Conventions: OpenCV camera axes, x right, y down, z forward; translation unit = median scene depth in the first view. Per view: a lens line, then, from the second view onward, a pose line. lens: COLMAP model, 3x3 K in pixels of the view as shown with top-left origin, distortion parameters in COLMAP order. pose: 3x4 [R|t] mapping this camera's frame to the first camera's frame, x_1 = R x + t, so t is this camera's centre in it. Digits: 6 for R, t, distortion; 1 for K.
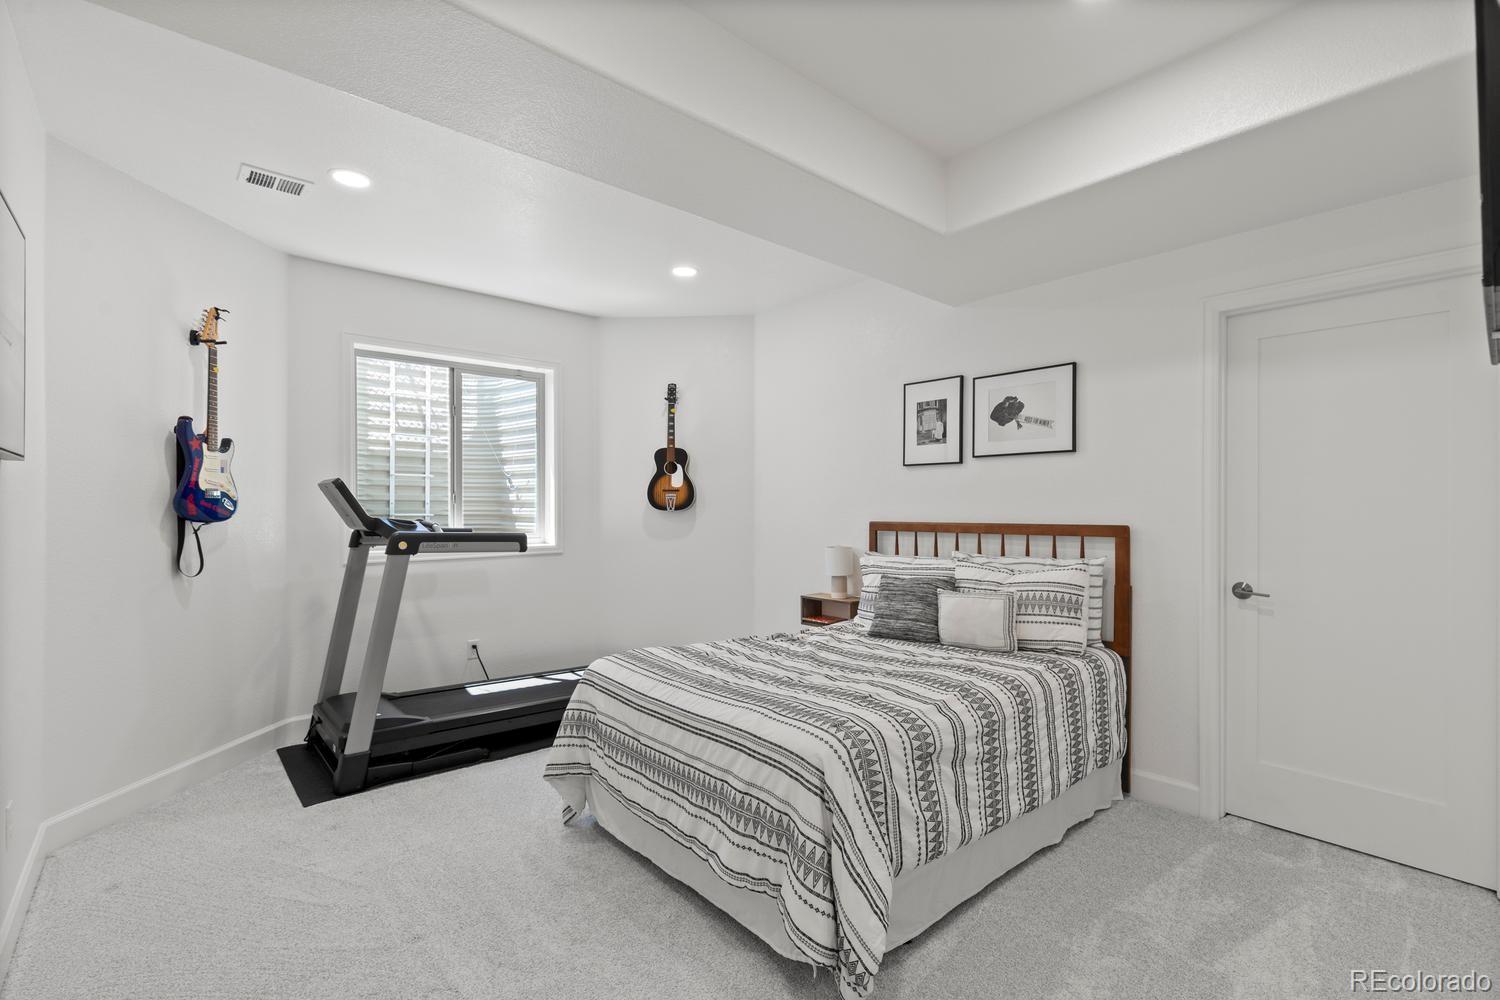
lens RADIAL K [[682.9, 0, 750.0], [0, 682.9, 502.9], [0, 0, 1]] dist [0.002677, -0.000635]
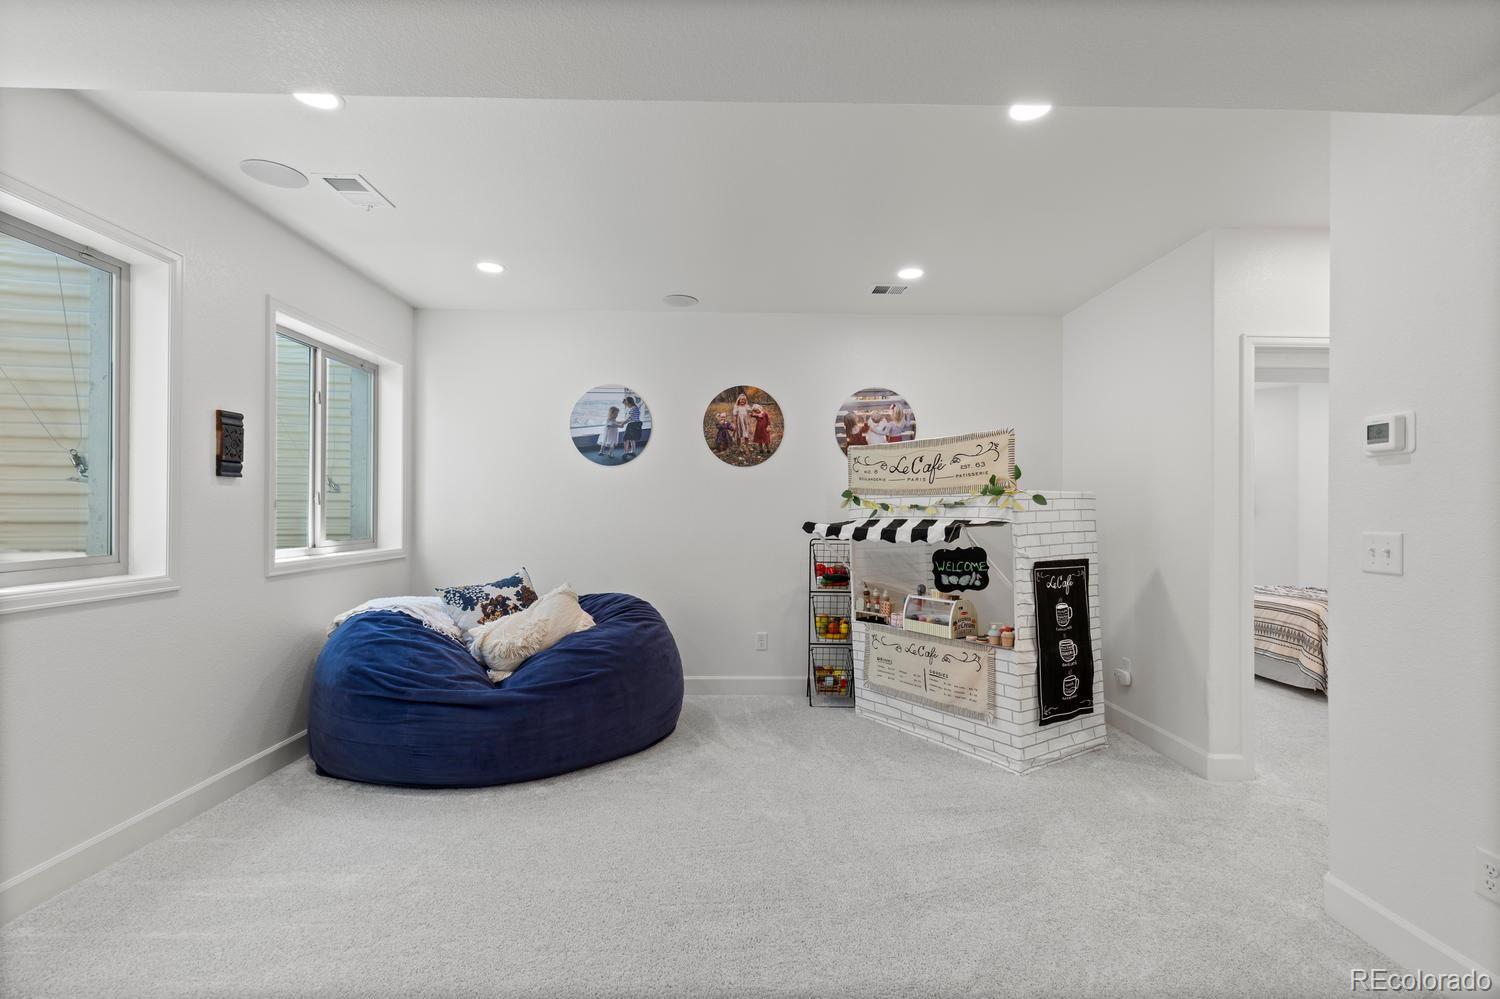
lens RADIAL K [[682.9, 0, 750.9], [0, 682.9, 501.8], [0, 0, 1]] dist [0.002677, -0.000635]
pose [[0.774007, 0.000592, -0.633176, 0.079546], [-0.003657, 0.999987, -0.003536, -0.032060], [0.633166, 0.005053, 0.773999, -2.451452]]
